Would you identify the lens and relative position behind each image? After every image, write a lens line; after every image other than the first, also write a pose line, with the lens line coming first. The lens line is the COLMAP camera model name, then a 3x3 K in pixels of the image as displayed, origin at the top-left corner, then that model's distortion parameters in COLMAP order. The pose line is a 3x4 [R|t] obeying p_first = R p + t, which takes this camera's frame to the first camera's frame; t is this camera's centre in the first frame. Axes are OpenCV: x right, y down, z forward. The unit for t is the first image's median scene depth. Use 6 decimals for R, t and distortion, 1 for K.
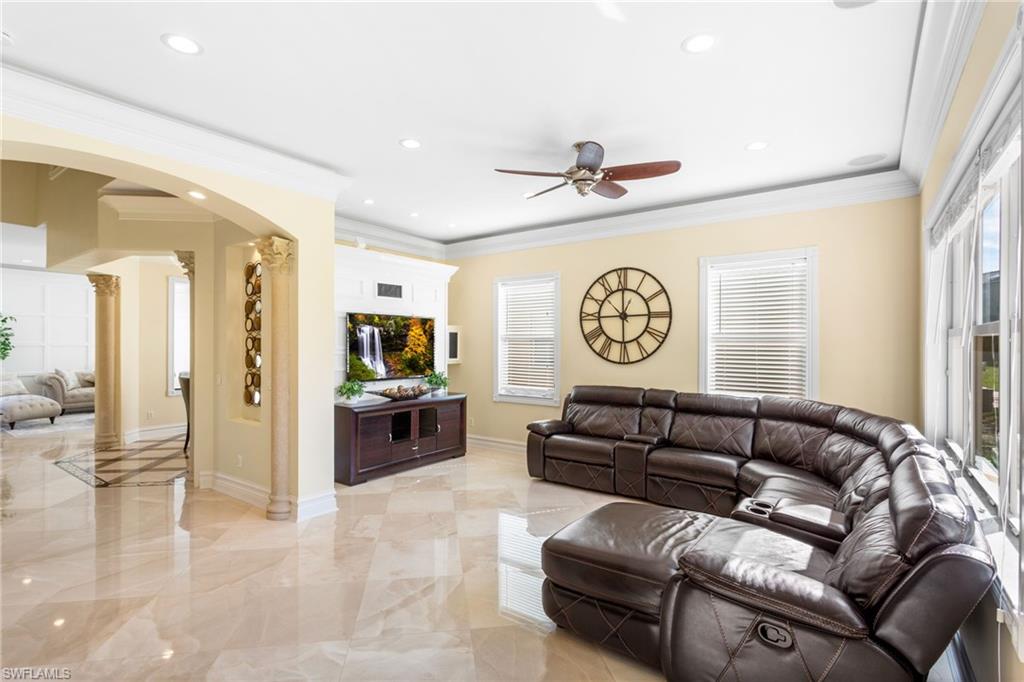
lens RADIAL K [[490.8, 0, 514.4], [0, 490.8, 343.3], [0, 0, 1]] dist [-0.000924, 0.001334]
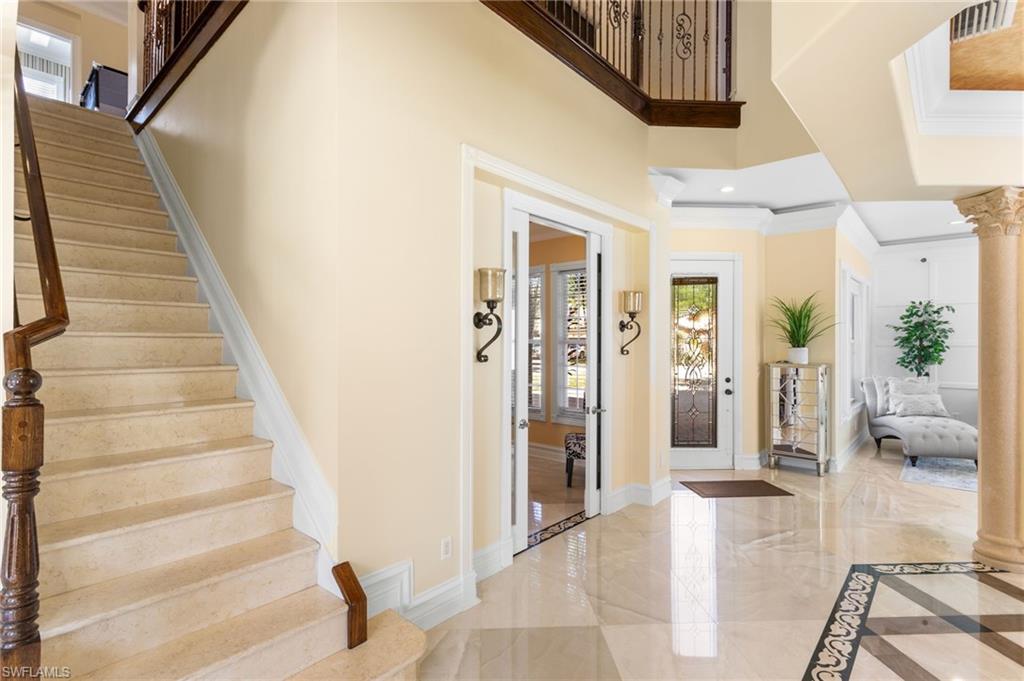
lens RADIAL K [[490.8, 0, 493.6], [0, 490.8, 342.2], [0, 0, 1]] dist [-0.000924, 0.001334]
pose [[-0.116353, -0.003562, -0.993201, -0.229131], [-0.001829, 0.999993, -0.003372, 0.003693], [0.993206, 0.001425, -0.116359, 0.421103]]
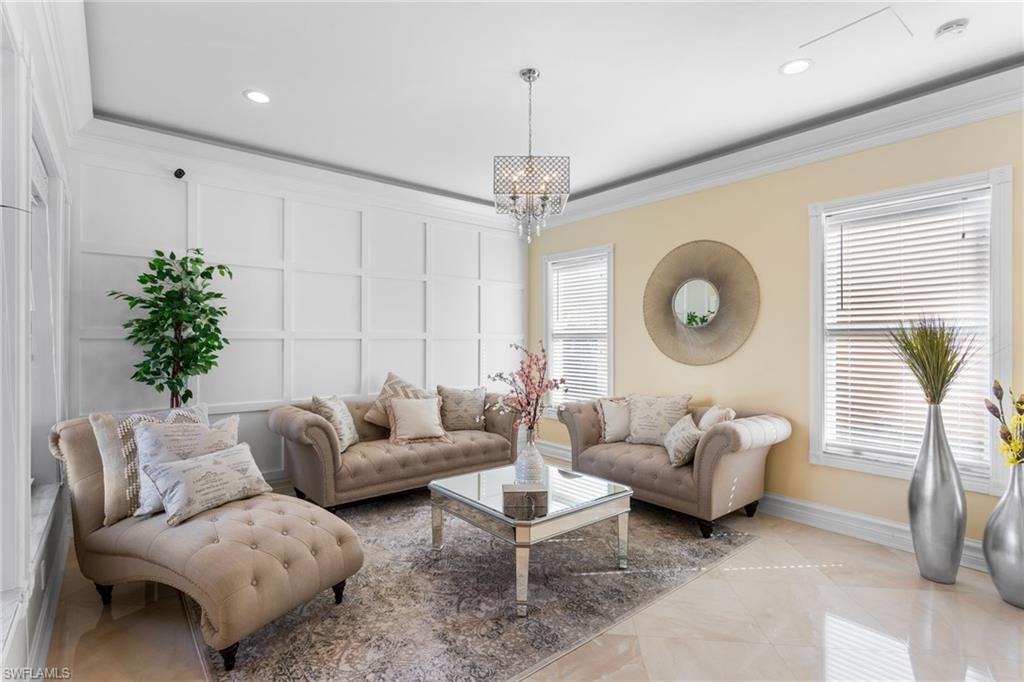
lens RADIAL K [[490.8, 0, 512.5], [0, 490.8, 338.9], [0, 0, 1]] dist [-0.000924, 0.001334]
pose [[0.968327, -0.003301, -0.249662, -0.700998], [0.002309, 0.999988, -0.004268, 0.008006], [0.249673, 0.003557, 0.968324, 0.677675]]
